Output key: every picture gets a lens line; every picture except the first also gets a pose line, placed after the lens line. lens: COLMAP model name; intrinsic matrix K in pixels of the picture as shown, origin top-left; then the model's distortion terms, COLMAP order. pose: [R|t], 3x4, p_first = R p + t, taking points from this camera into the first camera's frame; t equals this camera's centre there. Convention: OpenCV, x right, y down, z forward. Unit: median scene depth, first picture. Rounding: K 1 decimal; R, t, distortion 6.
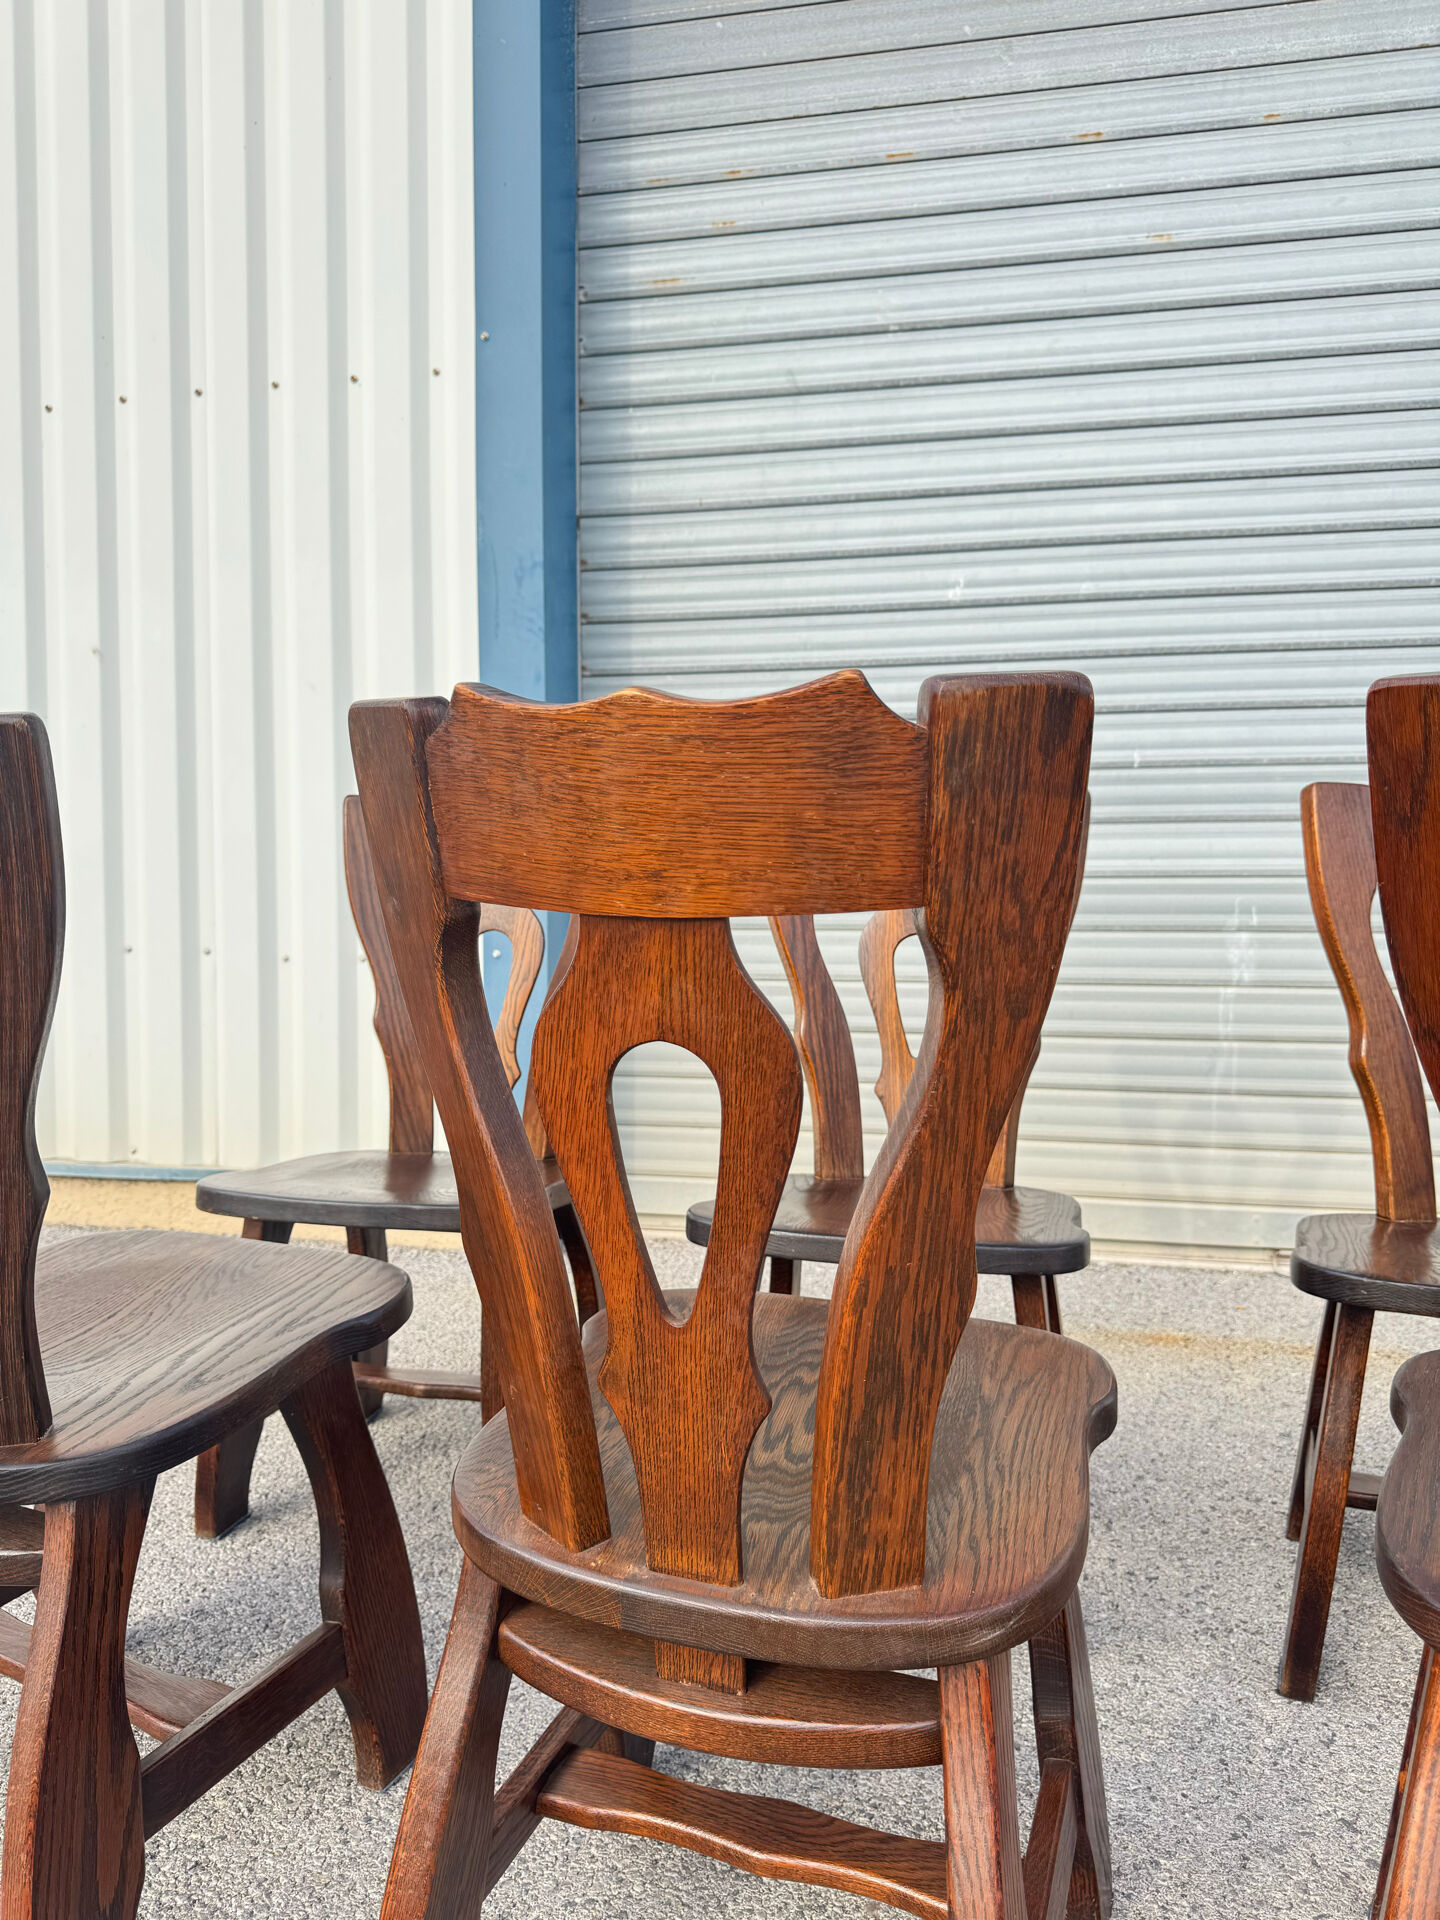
lens RADIAL K [[1381.3, 0, 720.0], [0, 1381.3, 960.0], [0, 0, 1]] dist [0.031572, -0.046232]
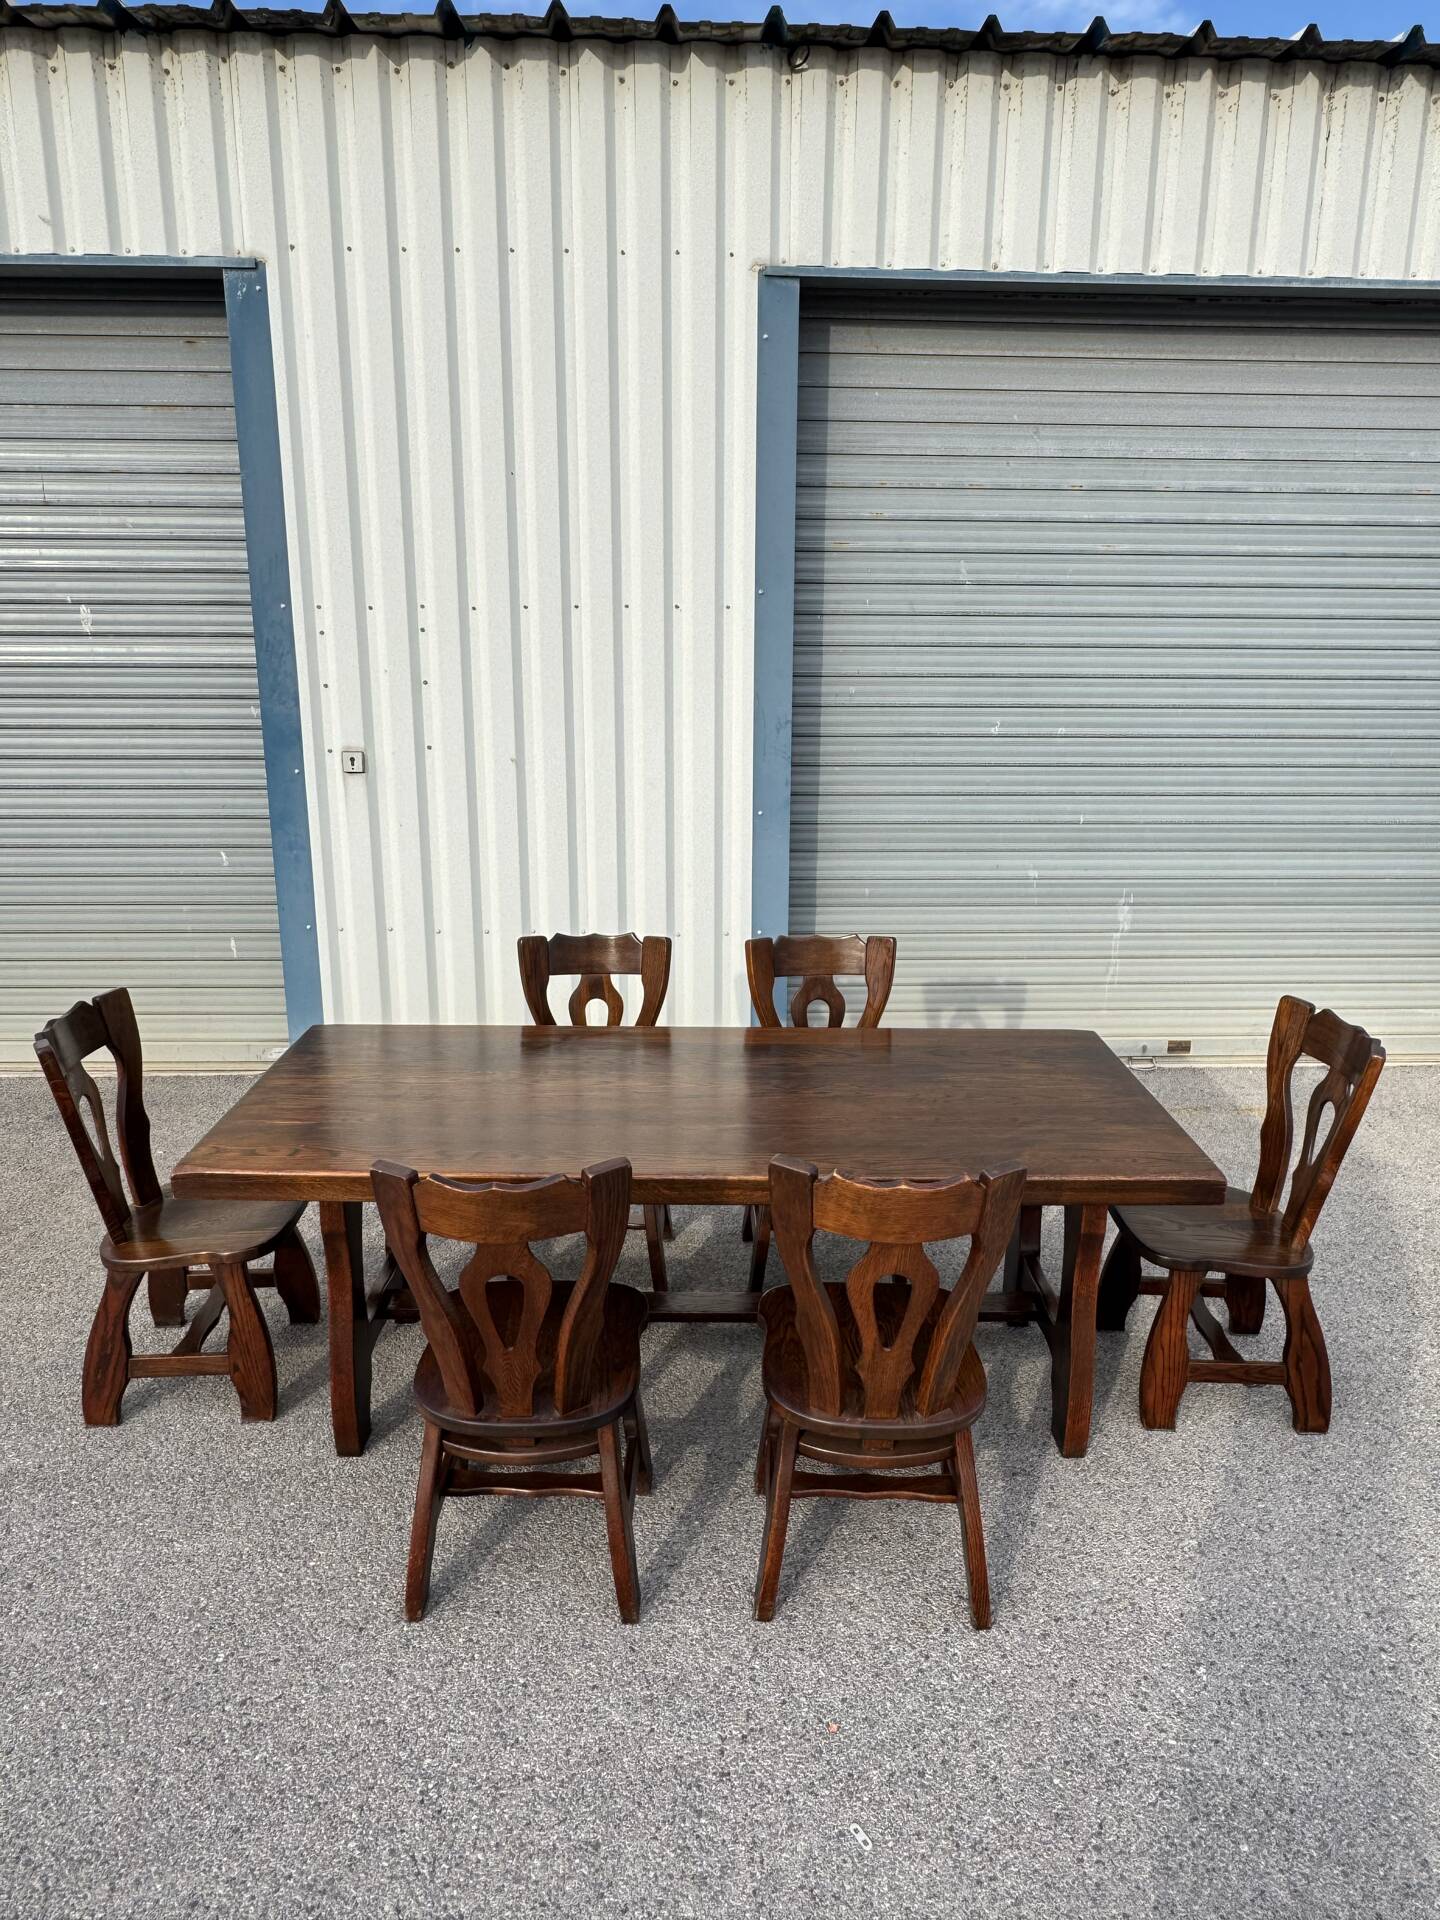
lens RADIAL K [[1250.4, 0, 724.7], [0, 1250.4, 953.6], [0, 0, 1]] dist [-0.000802, -0.000803]
pose [[0.970491, -0.053296, 0.235176, -0.687188], [0.006637, 0.980804, 0.194883, -0.345279], [-0.241048, -0.187571, 0.952215, -0.663863]]
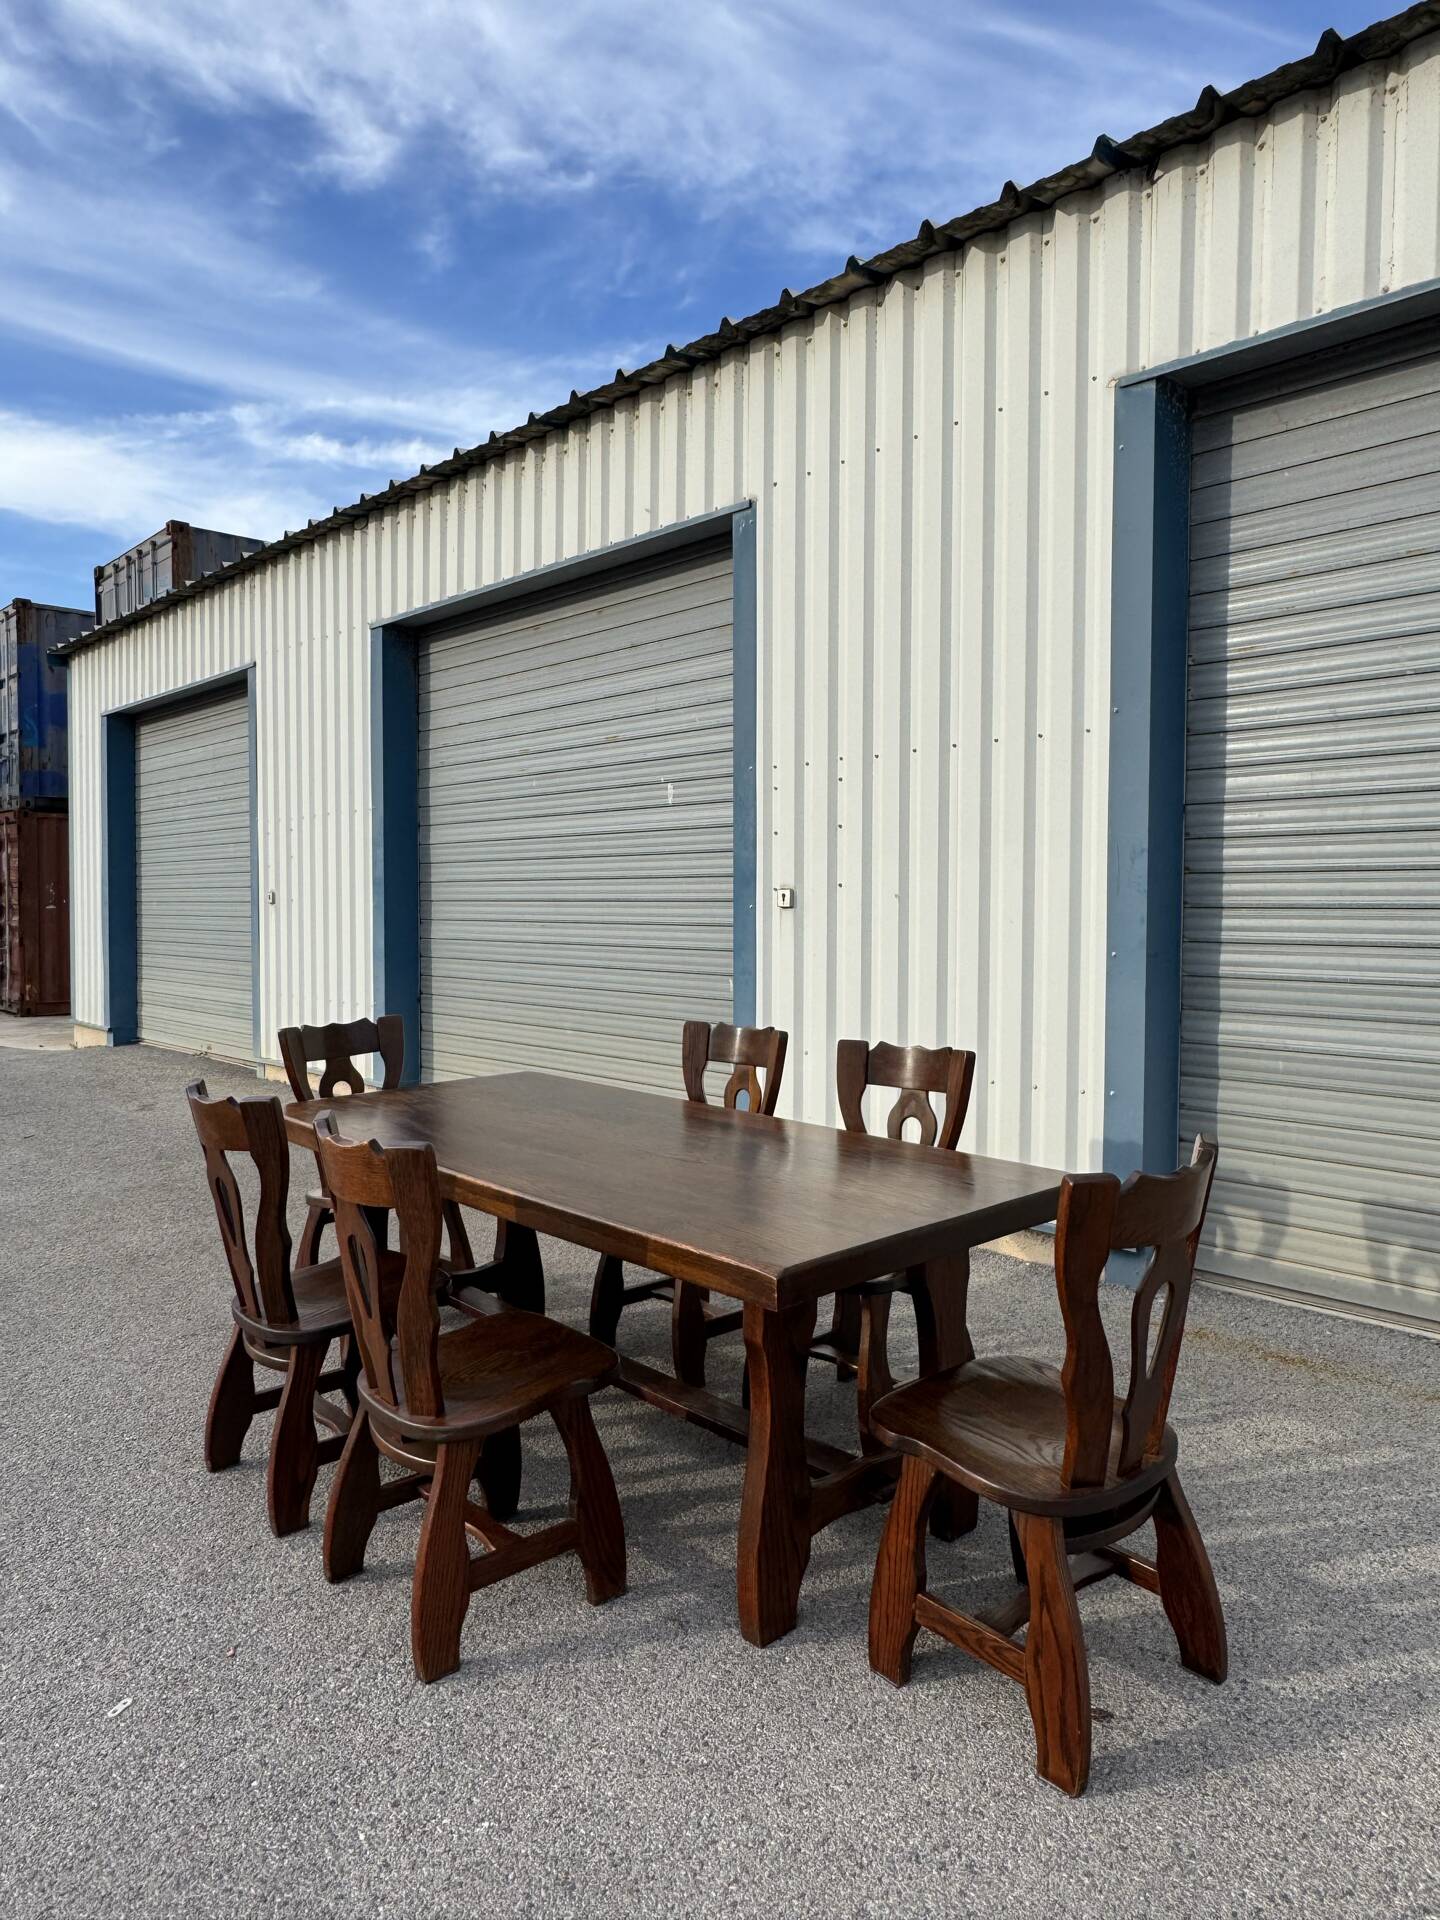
lens RADIAL K [[1282.0, 0, 720.4], [0, 1282.0, 952.7], [0, 0, 1]] dist [-0.003226, 0.001199]
pose [[0.819174, 0.022919, -0.573087, 0.349047], [-0.028800, 0.999584, -0.001191, -0.172356], [0.572822, 0.017480, 0.819494, -0.526645]]
